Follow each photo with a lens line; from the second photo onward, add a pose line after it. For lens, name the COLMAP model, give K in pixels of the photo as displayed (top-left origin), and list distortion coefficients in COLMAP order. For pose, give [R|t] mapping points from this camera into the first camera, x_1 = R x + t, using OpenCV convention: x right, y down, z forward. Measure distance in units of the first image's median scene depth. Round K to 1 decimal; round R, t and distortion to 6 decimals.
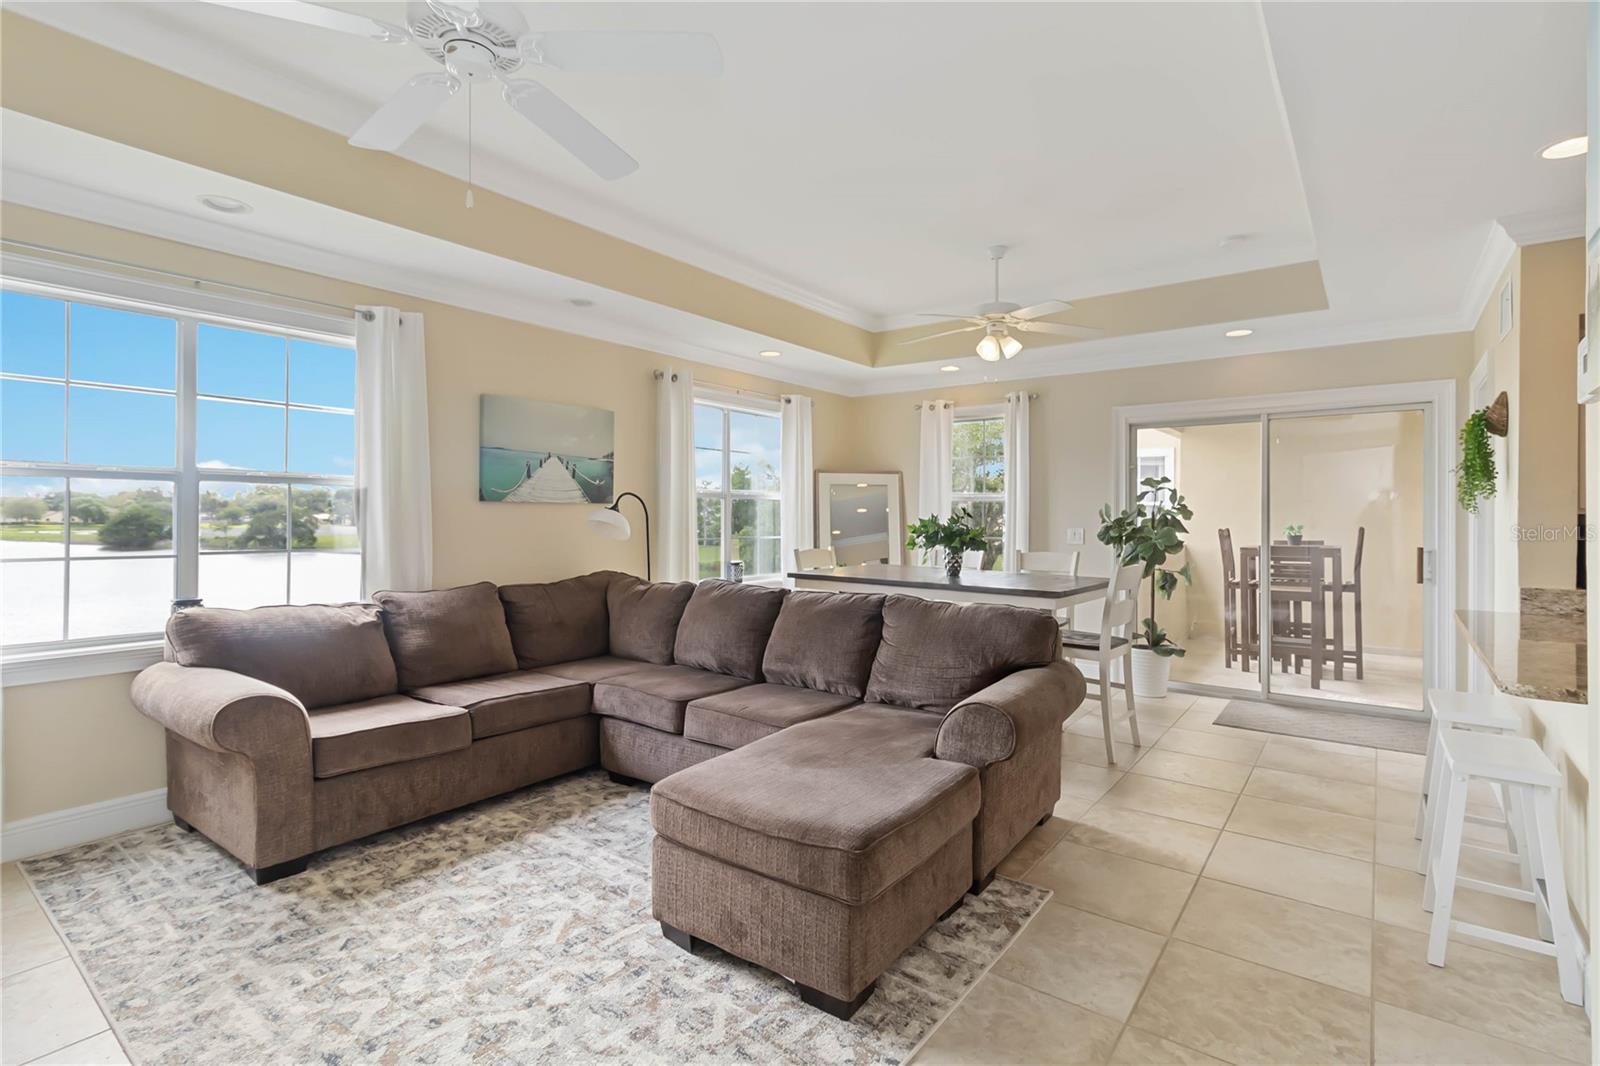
lens RADIAL K [[765.6, 0, 803.9], [0, 765.6, 535.4], [0, 0, 1]] dist [0.002245, -0.000813]
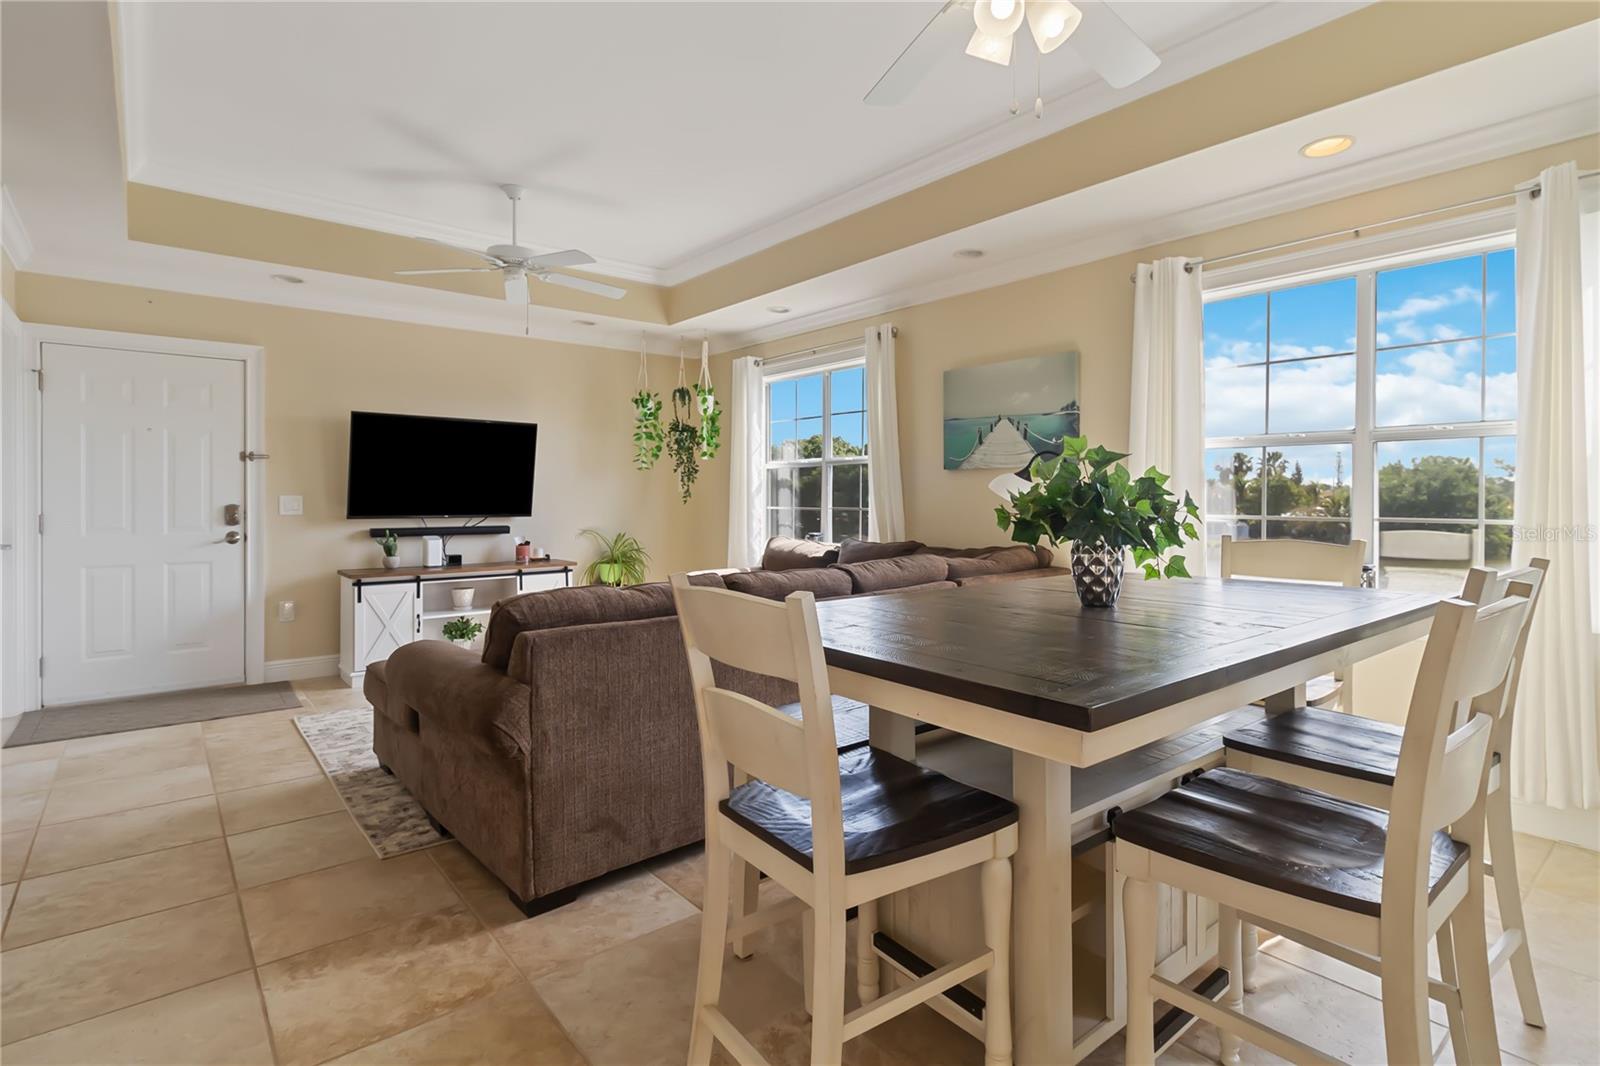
lens RADIAL K [[785.0, 0, 819.5], [0, 785.0, 503.8], [0, 0, 1]] dist [0.002451, 0.000751]
pose [[-0.220521, 0.002378, -0.975379, 0.678521], [-0.027757, 0.999577, 0.008712, -0.000410], [0.974987, 0.028995, -0.220362, 1.014985]]
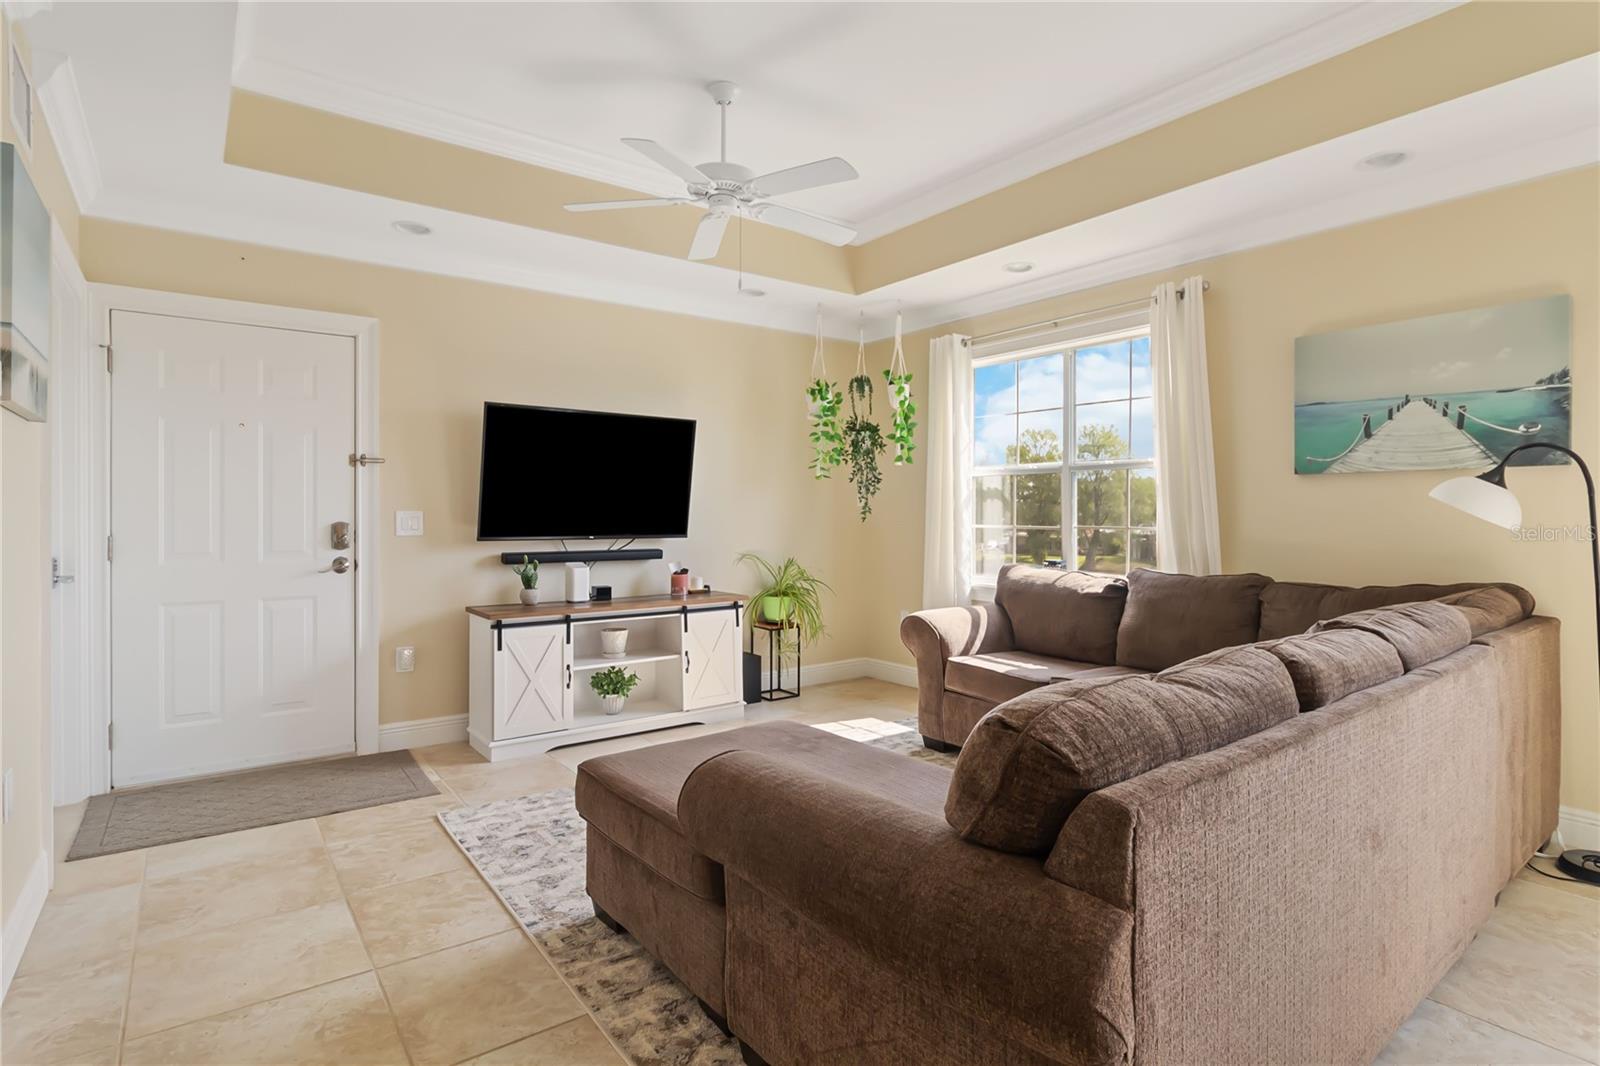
lens RADIAL K [[812.0, 0, 810.6], [0, 812.0, 521.8], [0, 0, 1]] dist [-0.002022, -0.000778]
pose [[-0.273982, 0.003533, -0.961728, 0.495843], [-0.027530, 0.999555, 0.011515, 0.008036], [0.961341, 0.029631, -0.273763, 0.708040]]
